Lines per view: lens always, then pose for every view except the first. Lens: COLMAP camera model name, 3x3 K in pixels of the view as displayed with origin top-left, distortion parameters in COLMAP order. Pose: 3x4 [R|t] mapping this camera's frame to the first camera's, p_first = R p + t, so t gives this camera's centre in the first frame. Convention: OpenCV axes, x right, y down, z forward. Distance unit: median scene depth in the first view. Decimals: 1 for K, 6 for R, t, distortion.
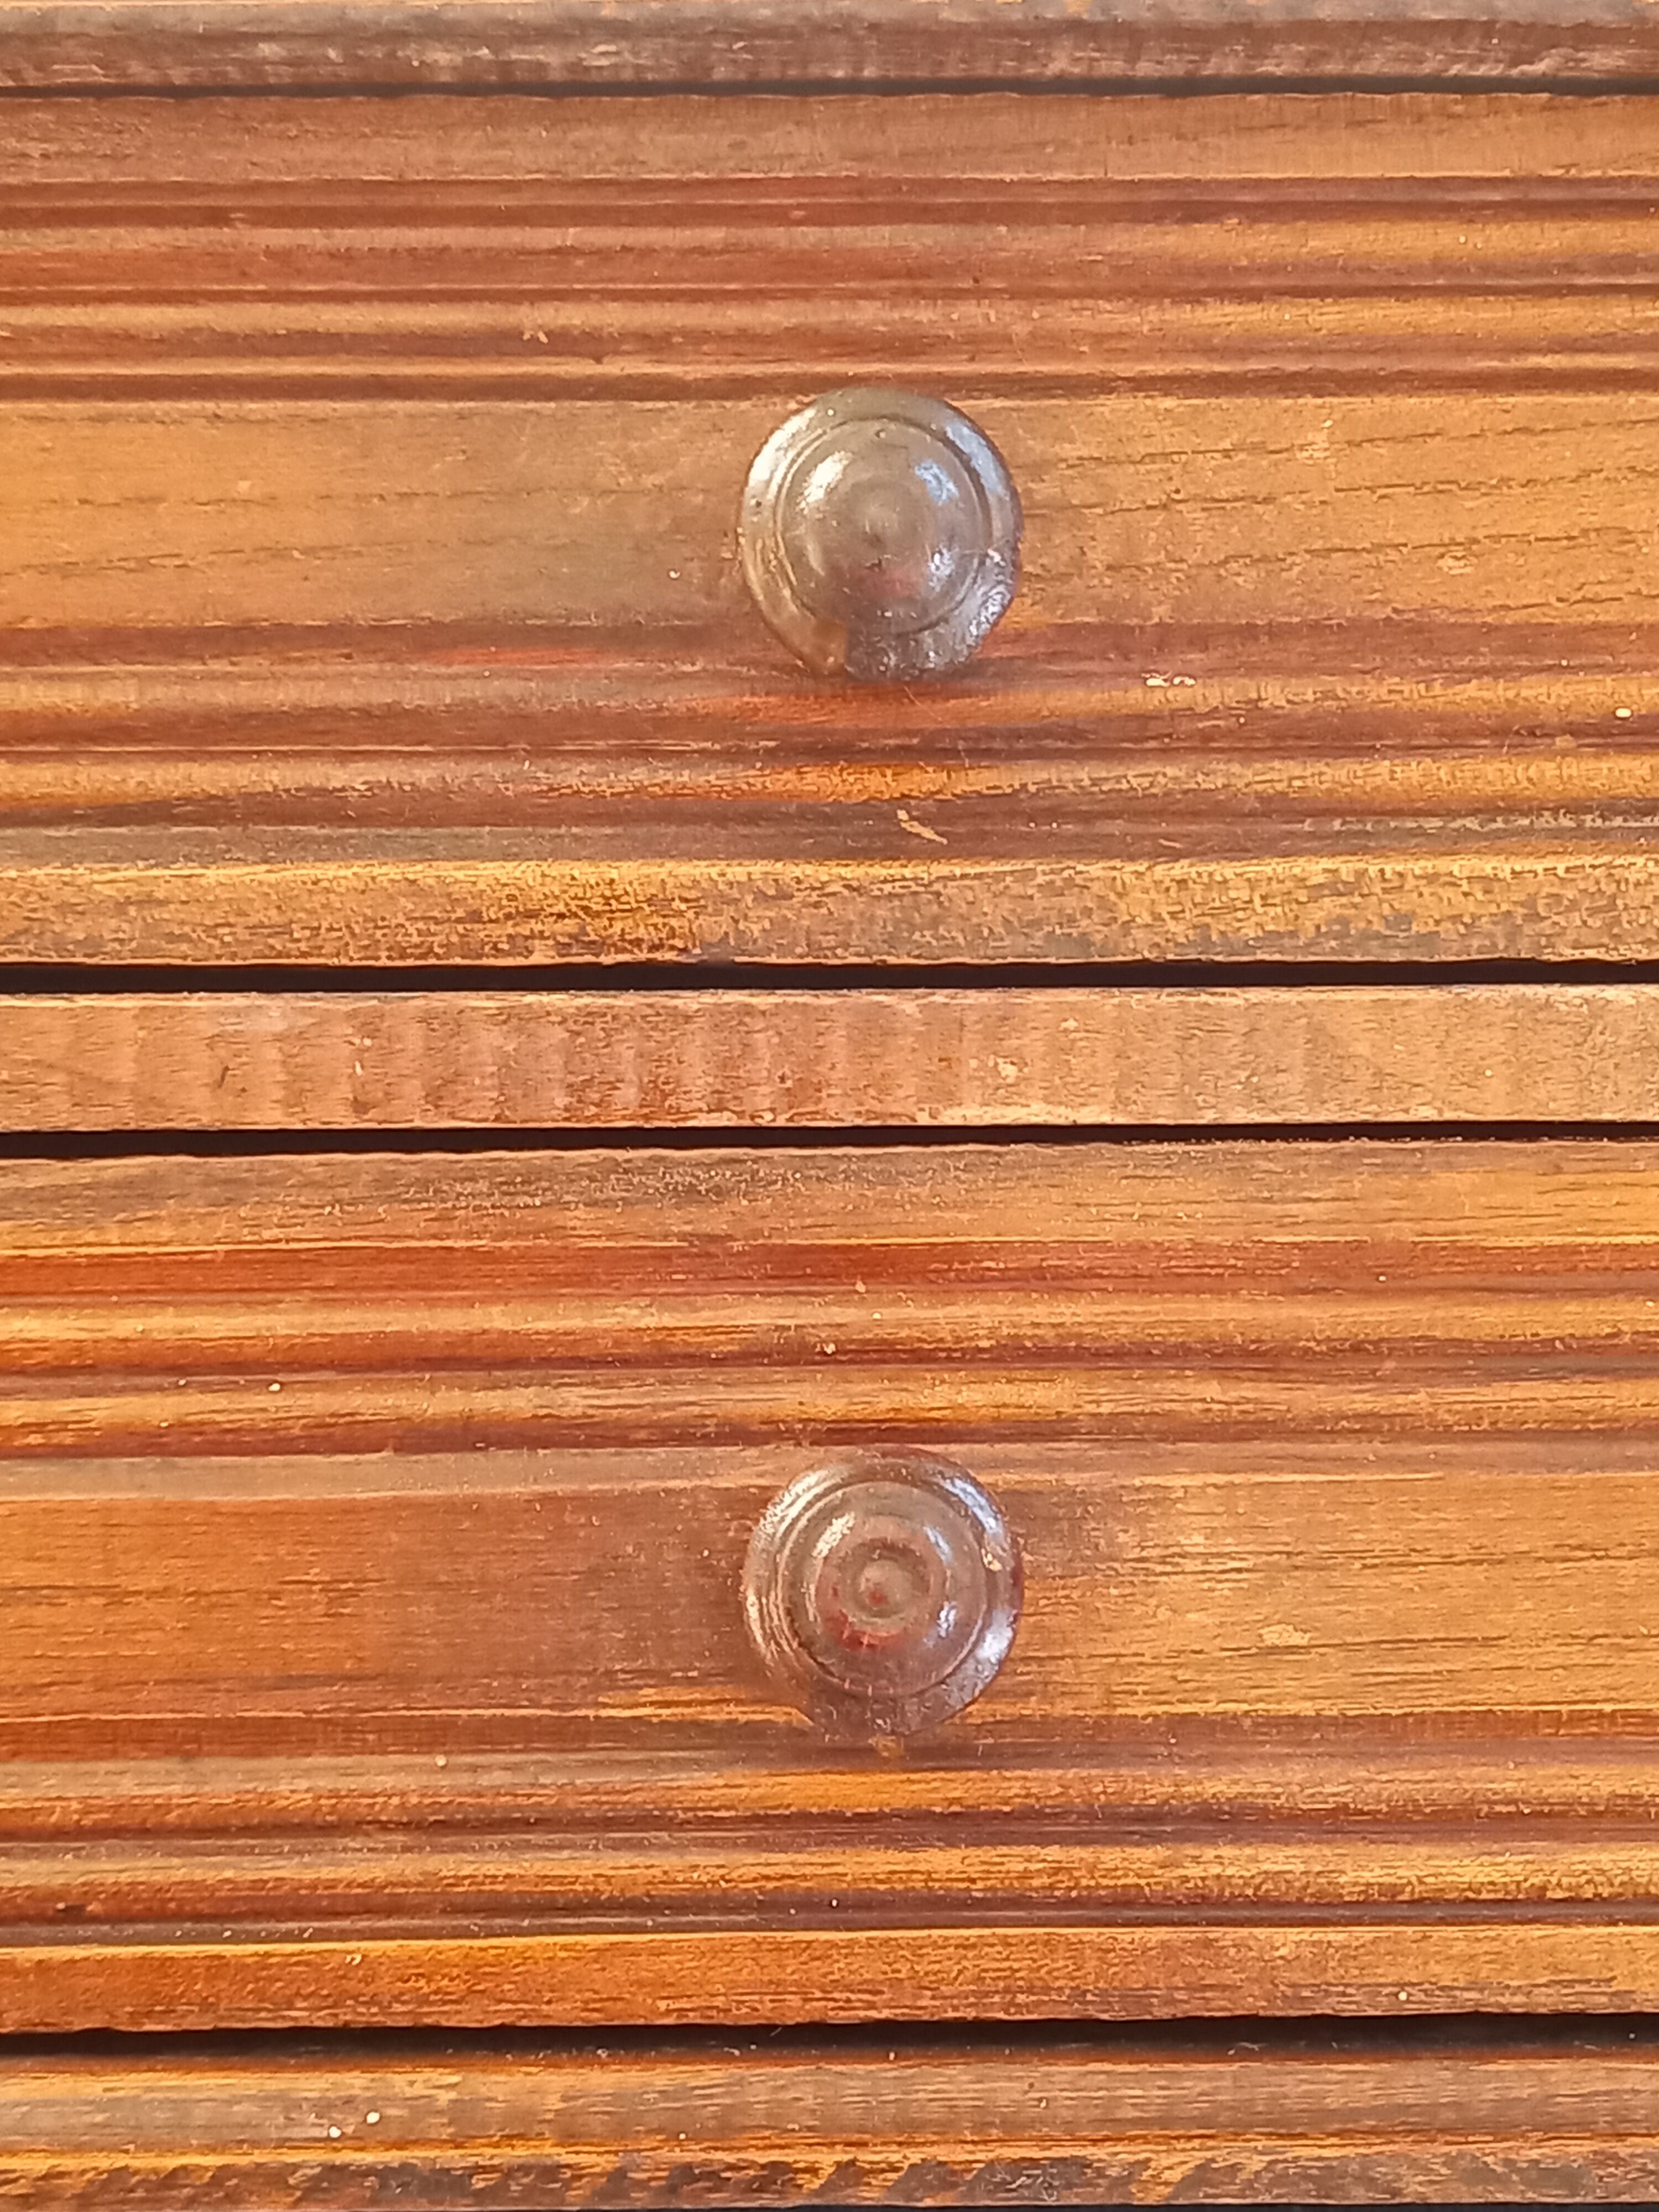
lens RADIAL K [[4190.7, 0, 829.5], [0, 4190.7, 1106.0], [0, 0, 1]] dist [0.047756, -0.095956]
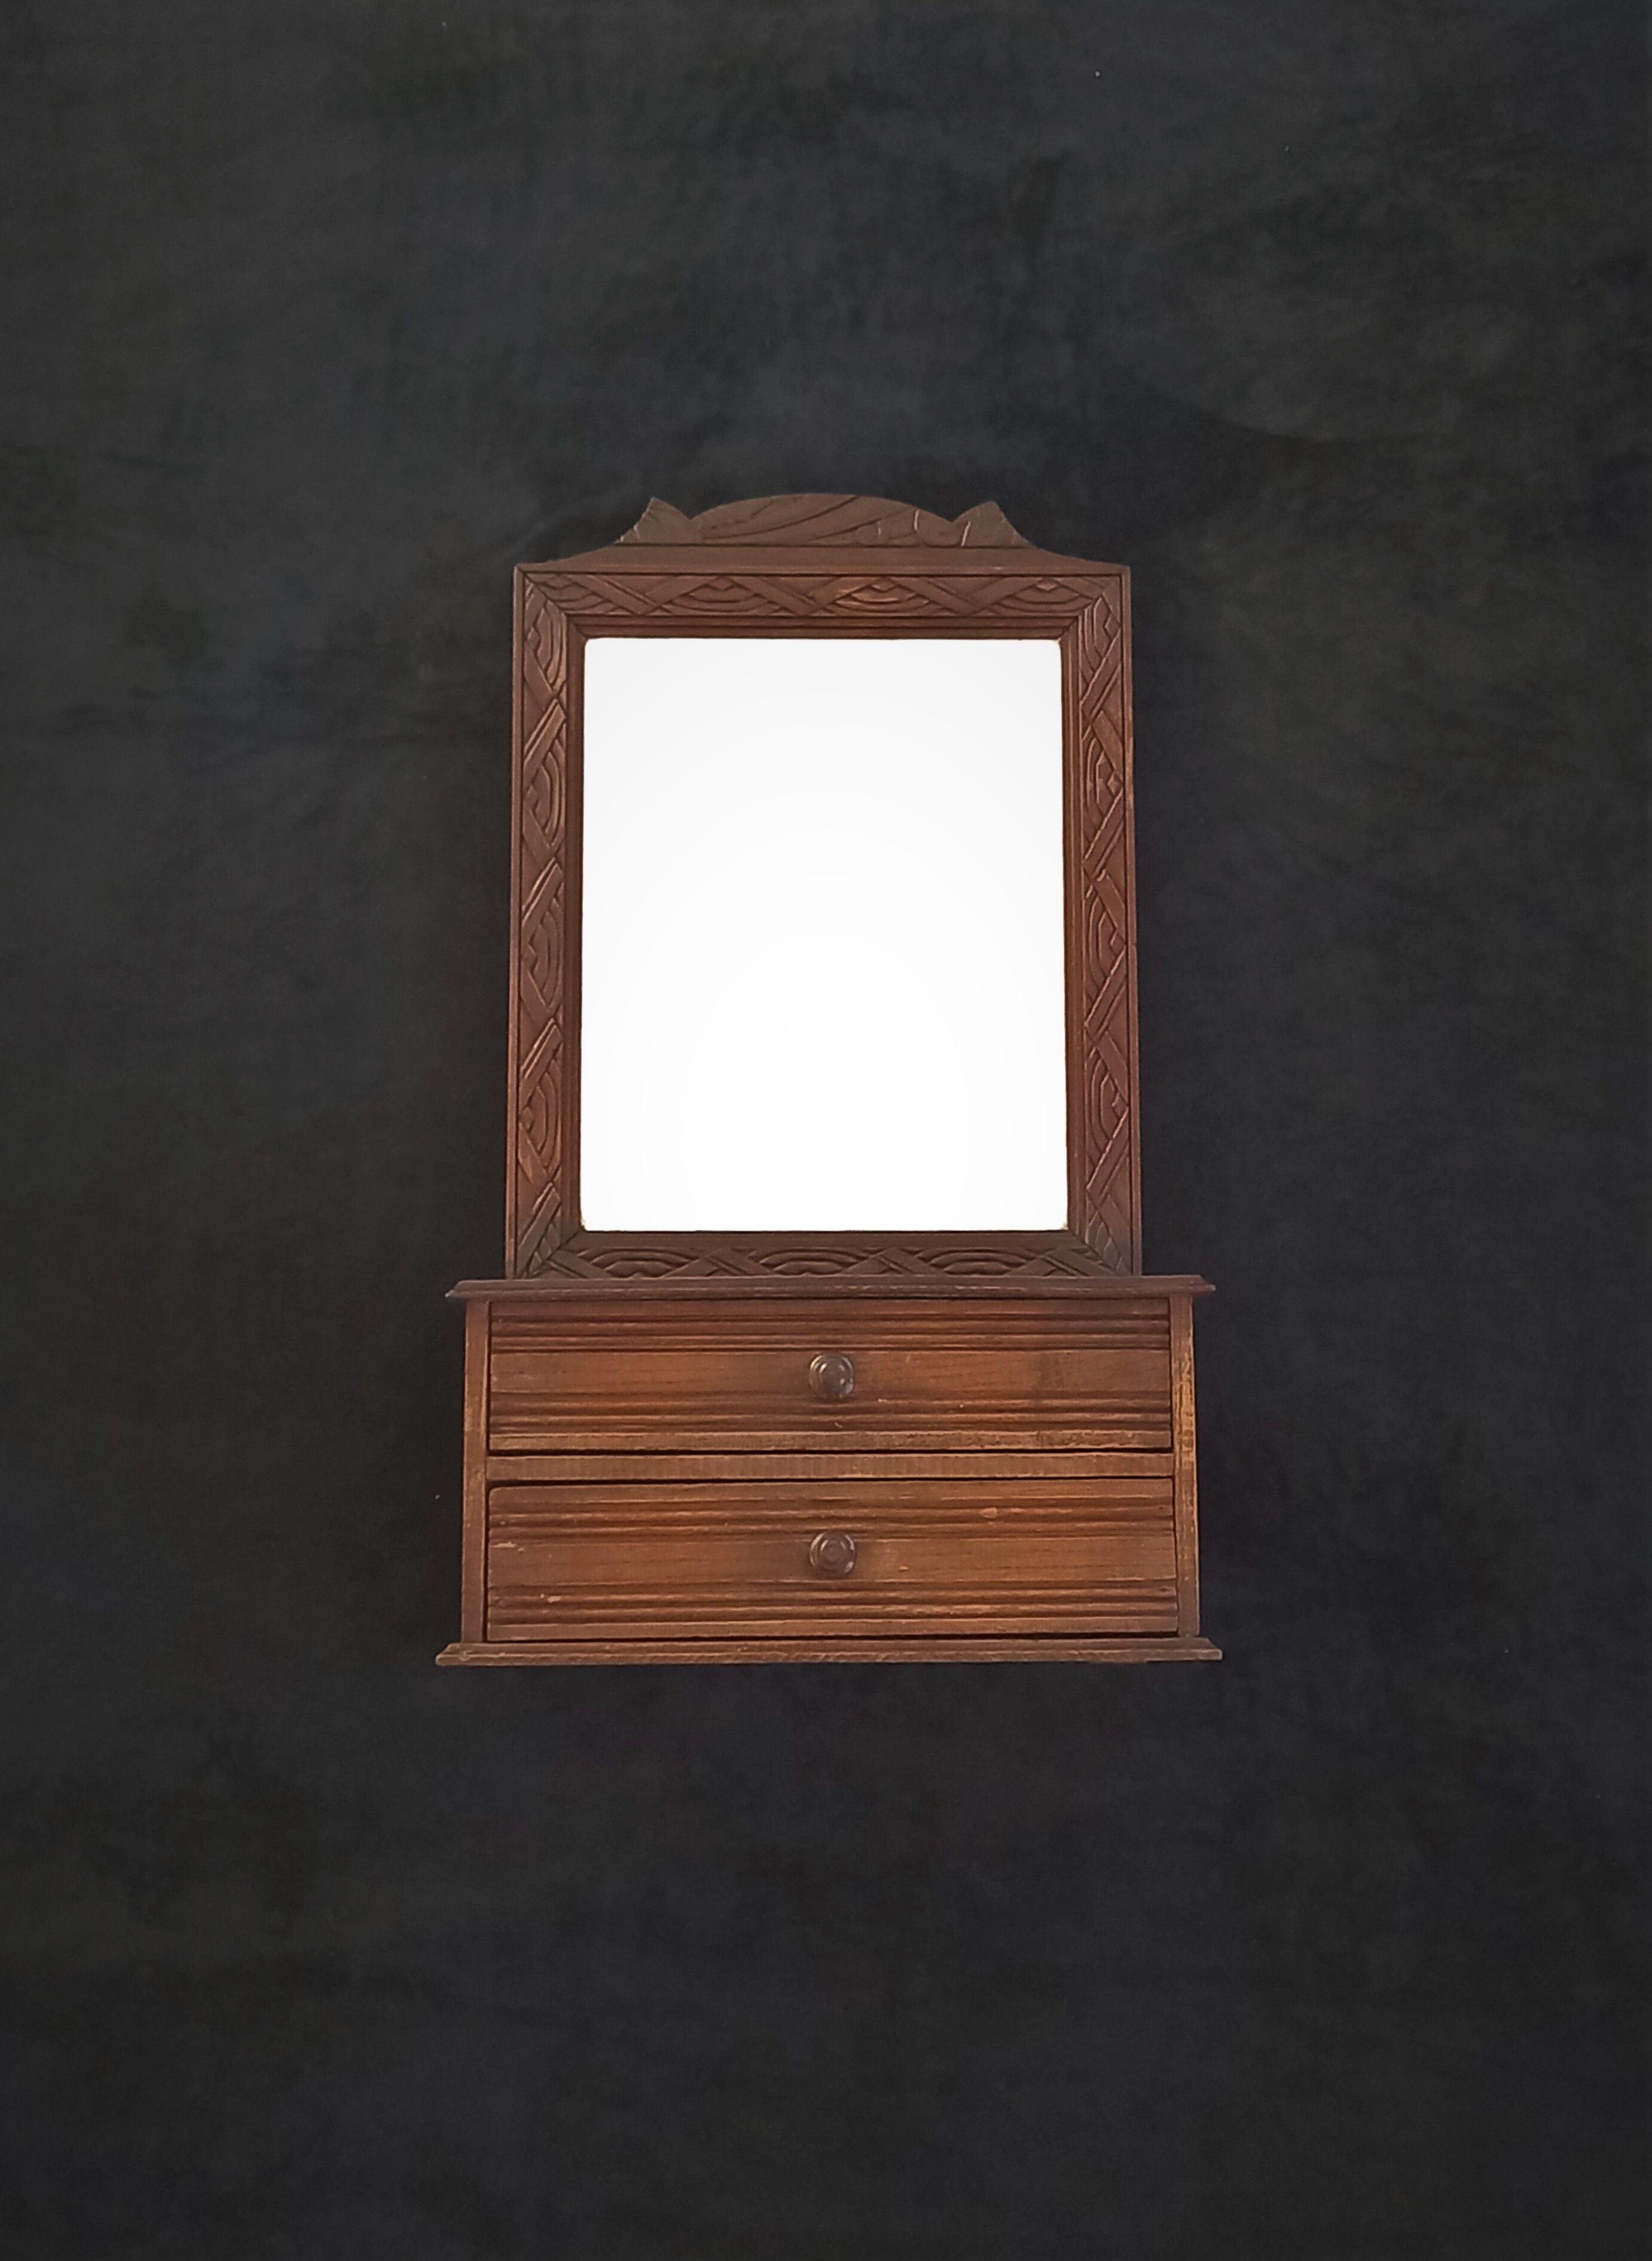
lens RADIAL K [[3240.8, 0, 776.9], [0, 3240.8, 1178.7], [0, 0, 1]] dist [0.030185, 0.000907]
pose [[0.999998, -0.000668, 0.001882, -0.071273], [0.000963, 0.986950, -0.161022, 0.313224], [-0.001750, 0.161024, 0.986949, -3.427409]]
